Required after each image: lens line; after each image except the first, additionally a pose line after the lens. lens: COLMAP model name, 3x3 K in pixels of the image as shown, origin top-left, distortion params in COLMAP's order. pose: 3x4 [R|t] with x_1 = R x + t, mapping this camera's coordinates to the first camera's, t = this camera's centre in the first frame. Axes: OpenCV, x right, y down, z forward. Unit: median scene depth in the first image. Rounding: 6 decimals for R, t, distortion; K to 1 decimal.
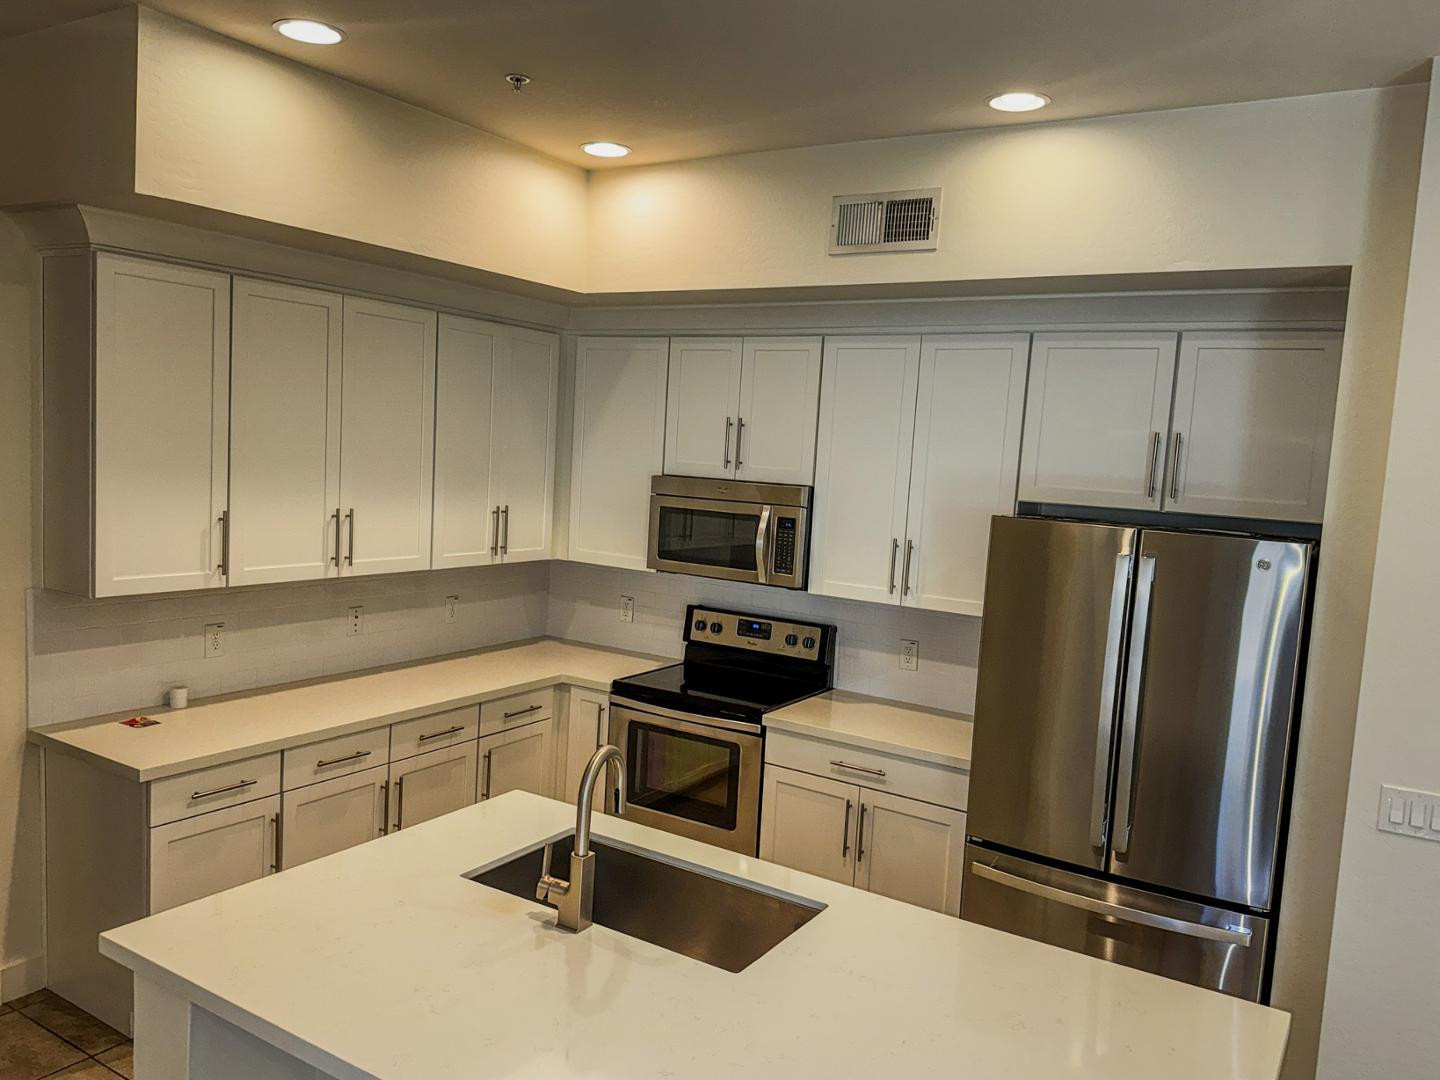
lens RADIAL K [[1072.5, 0, 717.2], [0, 1072.5, 550.4], [0, 0, 1]] dist [0.026586, -0.043979]
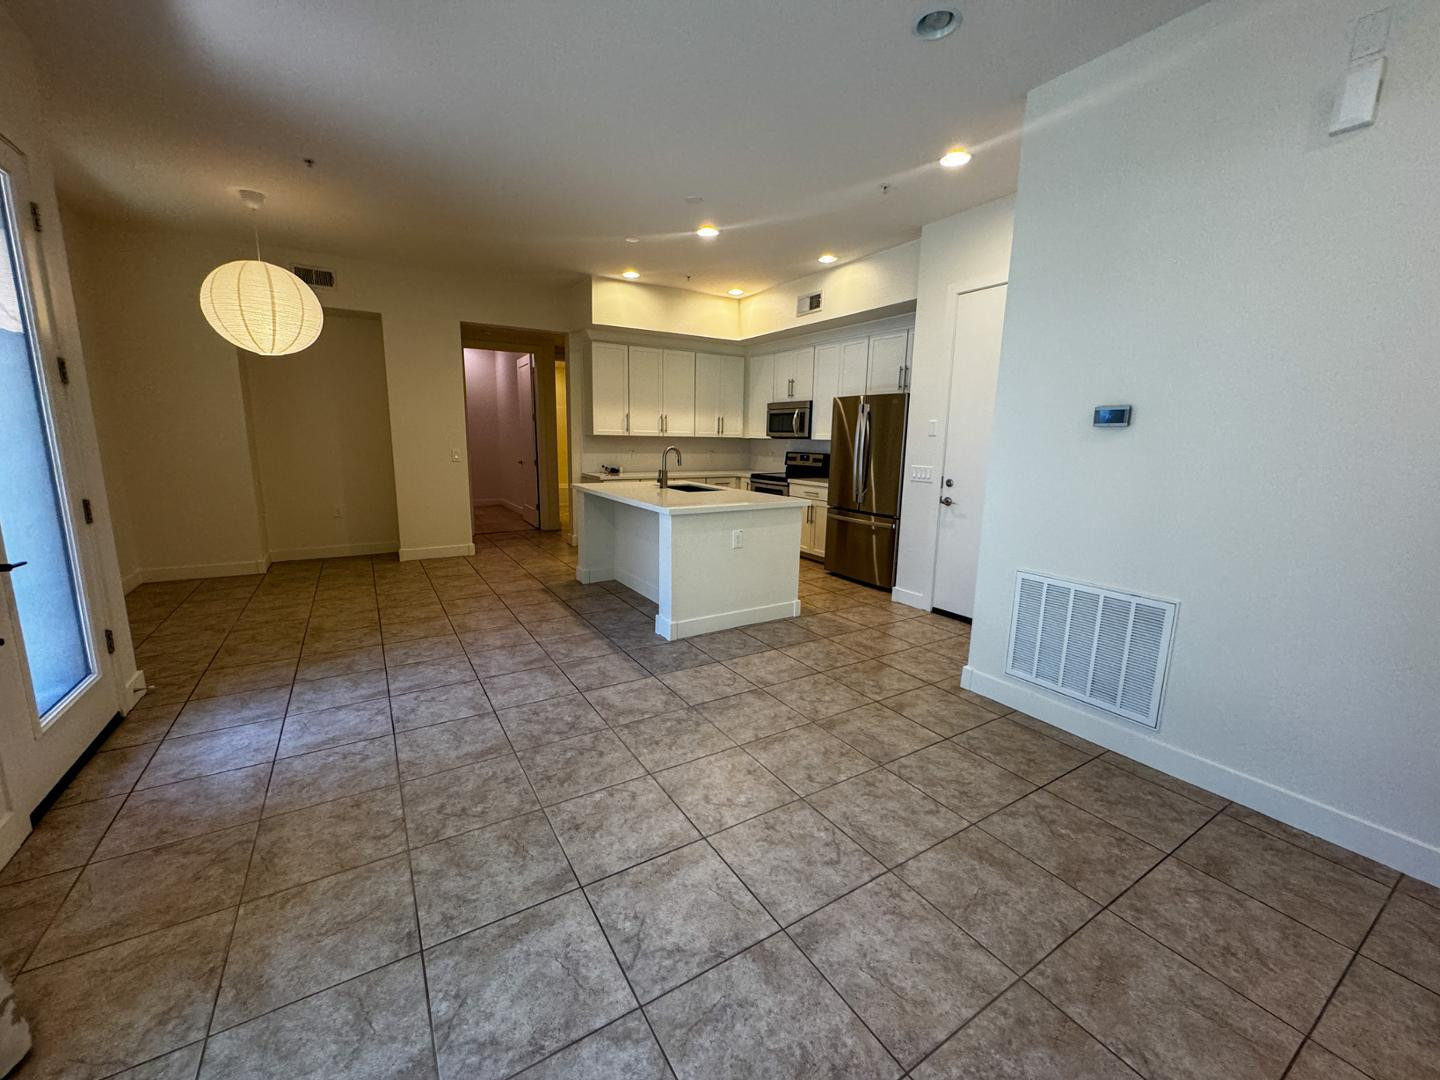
lens RADIAL K [[573.3, 0, 723.1], [0, 573.3, 541.0], [0, 0, 1]] dist [-0.001925, 0.000055]
pose [[0.902146, 0.036867, -0.429852, 0.586299], [-0.008084, 0.997612, 0.068595, 0.224760], [0.431354, -0.058408, 0.900290, -0.528180]]
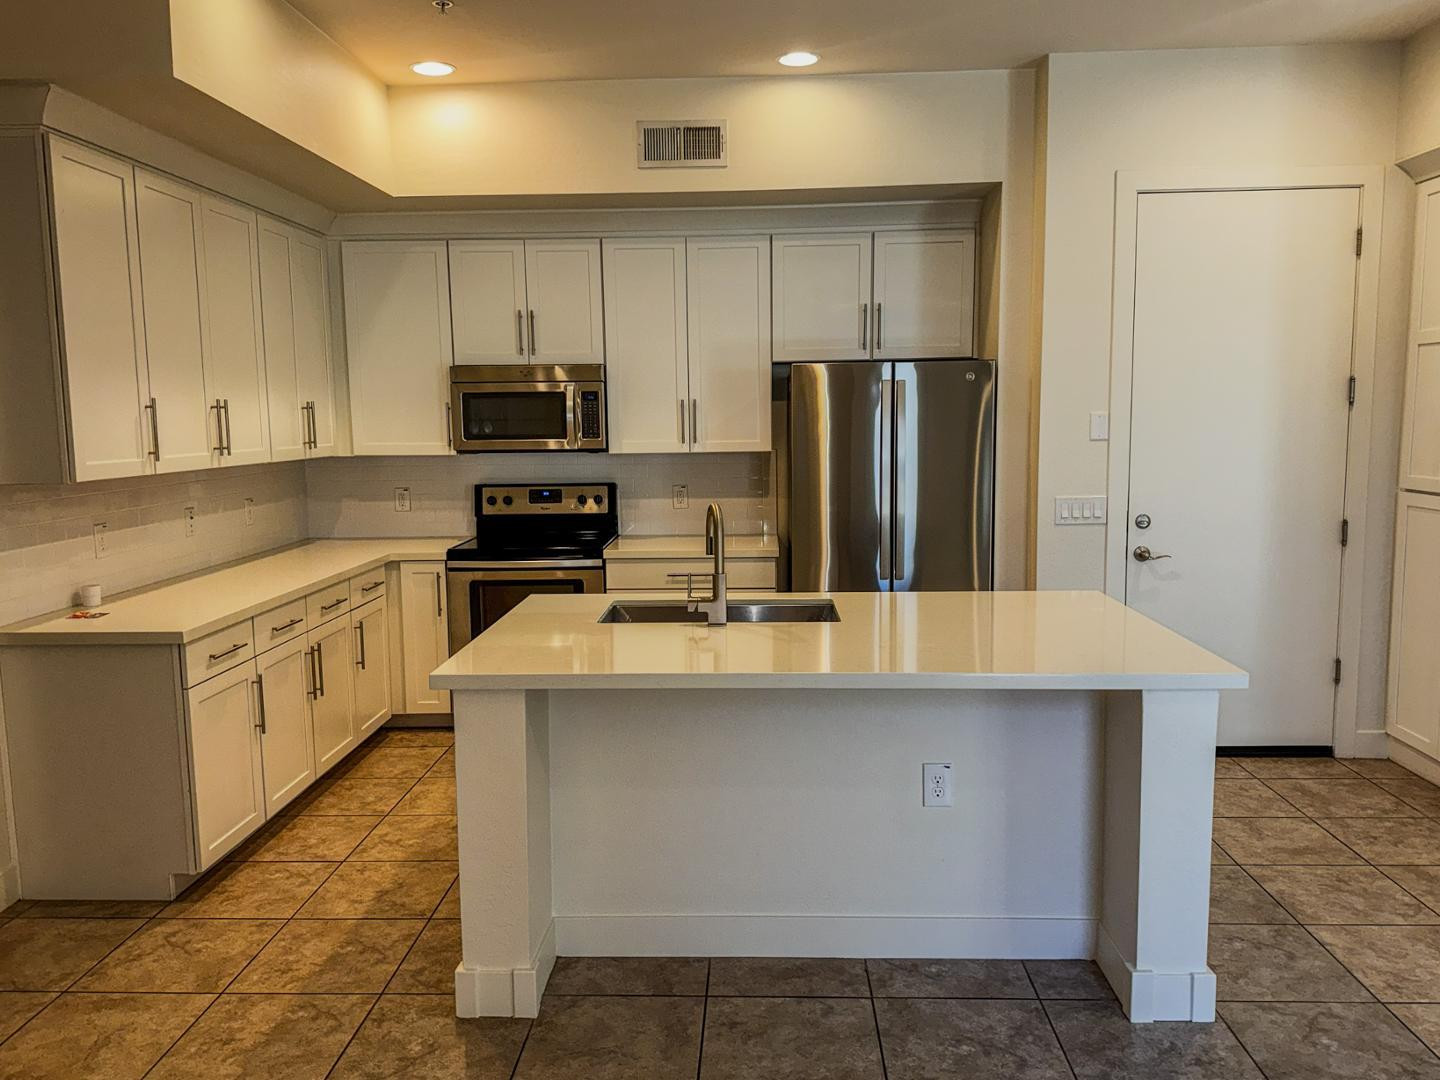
lens RADIAL K [[1101.9, 0, 722.8], [0, 1101.9, 539.0], [0, 0, 1]] dist [0.049645, -0.060689]
pose [[0.862576, -0.126466, 0.489866, -0.468164], [0.112013, 0.991962, 0.058852, 0.084668], [-0.493371, 0.004107, 0.869809, -0.165642]]
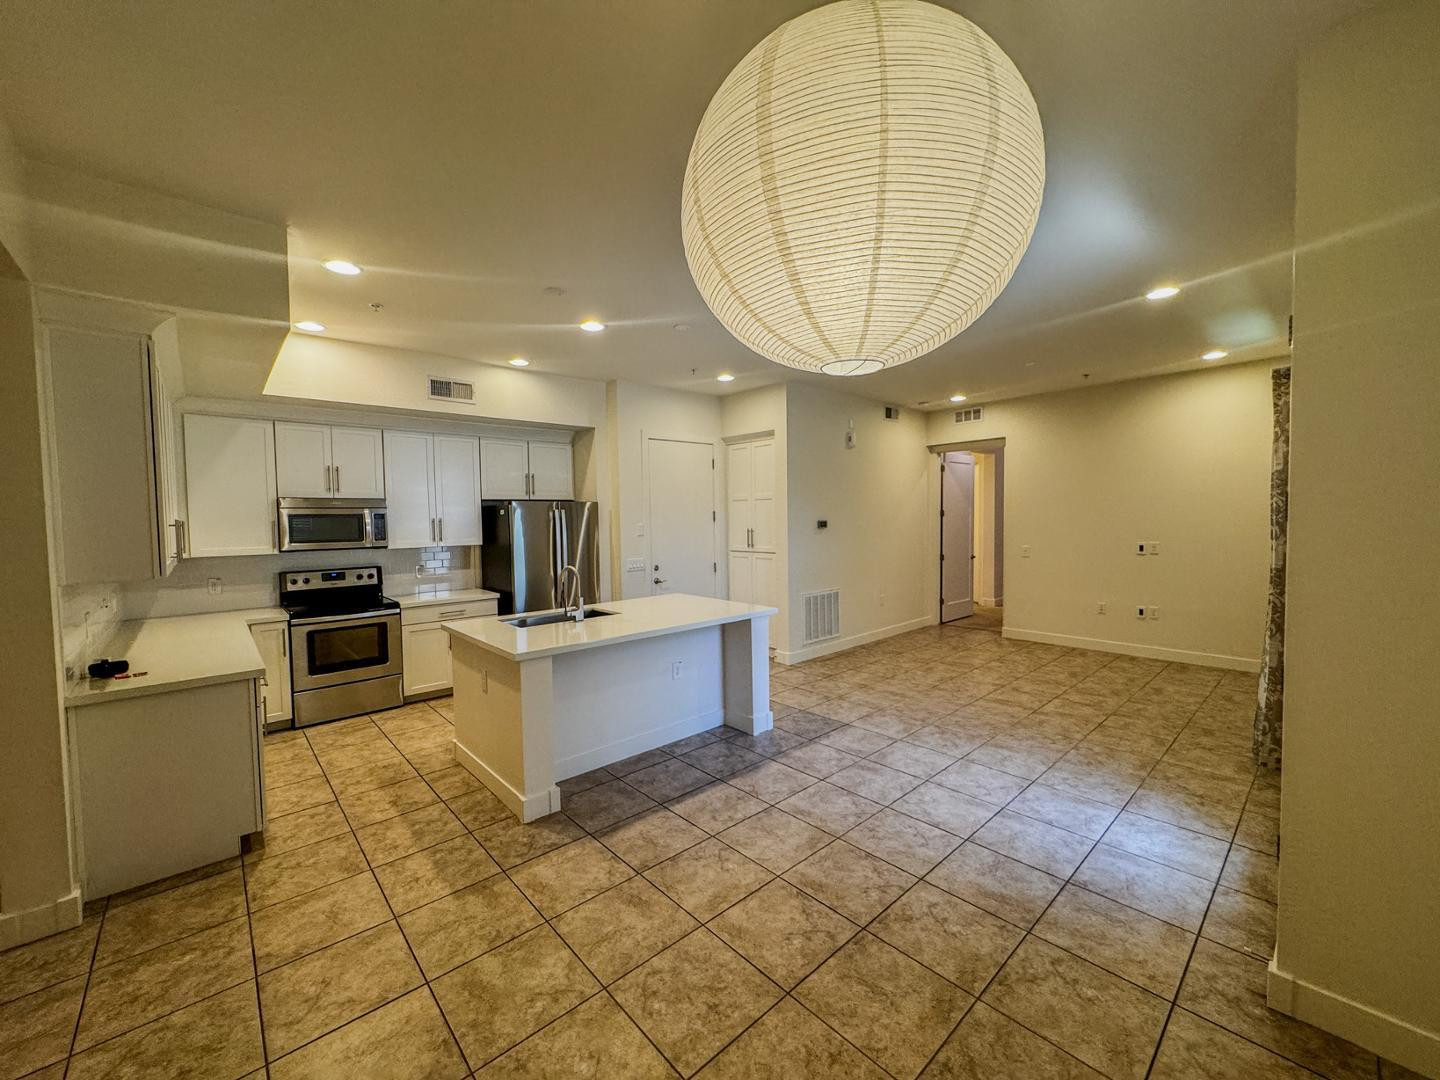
lens RADIAL K [[573.3, 0, 717.7], [0, 573.3, 538.4], [0, 0, 1]] dist [-0.001925, 0.000055]
pose [[0.266760, -0.097266, 0.958842, -0.910280], [0.125281, 0.989952, 0.065567, 0.029168], [-0.955586, 0.102634, 0.276265, 0.057129]]
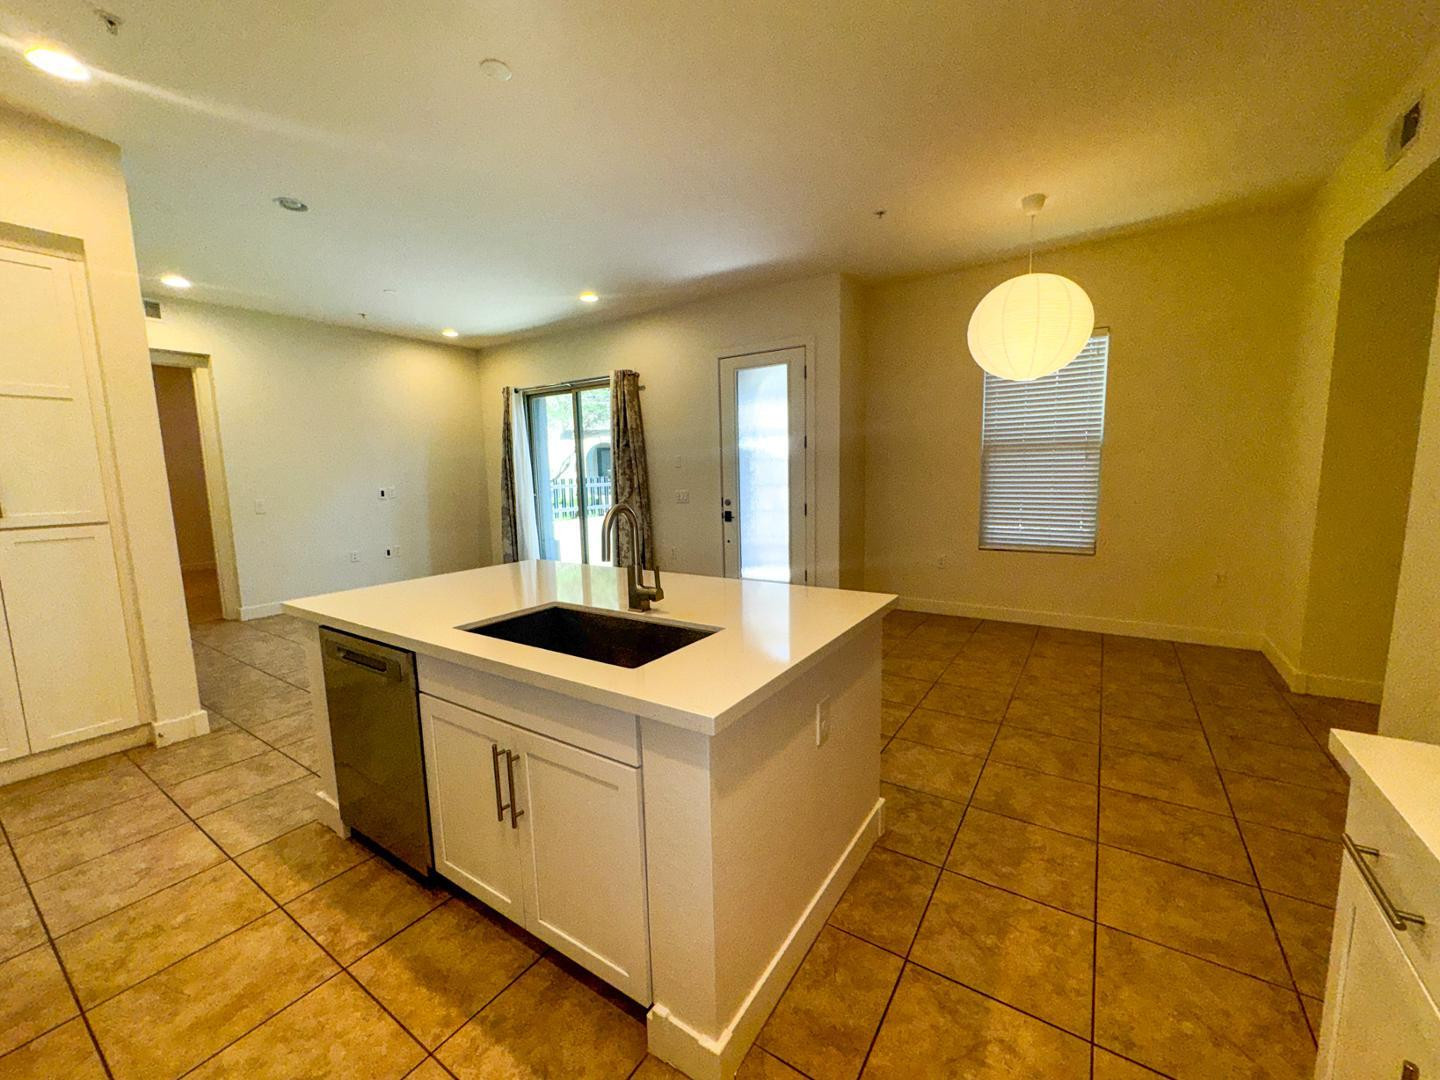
lens RADIAL K [[573.3, 0, 715.5], [0, 573.3, 539.6], [0, 0, 1]] dist [-0.001925, 0.000055]
pose [[-0.998969, -0.037916, 0.024960, -0.149516], [-0.031432, 0.974469, 0.222311, 0.029720], [-0.032752, 0.221298, -0.974656, 1.007798]]
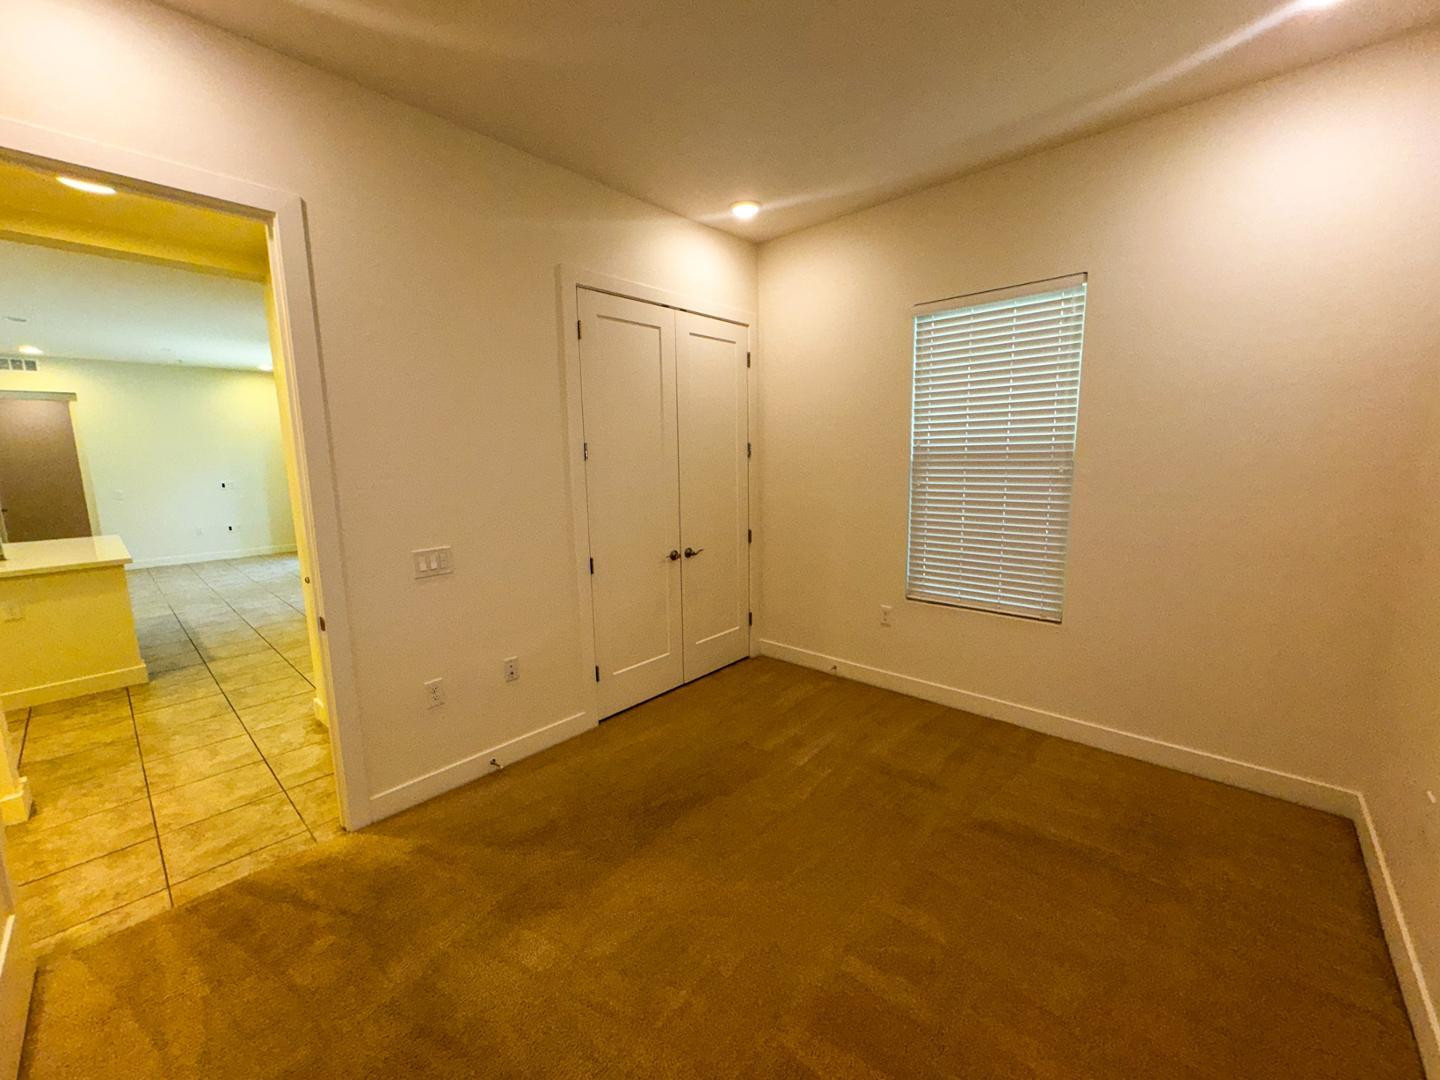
lens RADIAL K [[573.3, 0, 729.7], [0, 573.3, 518.9], [0, 0, 1]] dist [-0.001925, 0.000055]
pose [[-0.986082, -0.065611, 0.152768, -1.474654], [-0.030125, 0.974142, 0.223921, -0.138369], [-0.163509, 0.216202, -0.962560, 1.294401]]
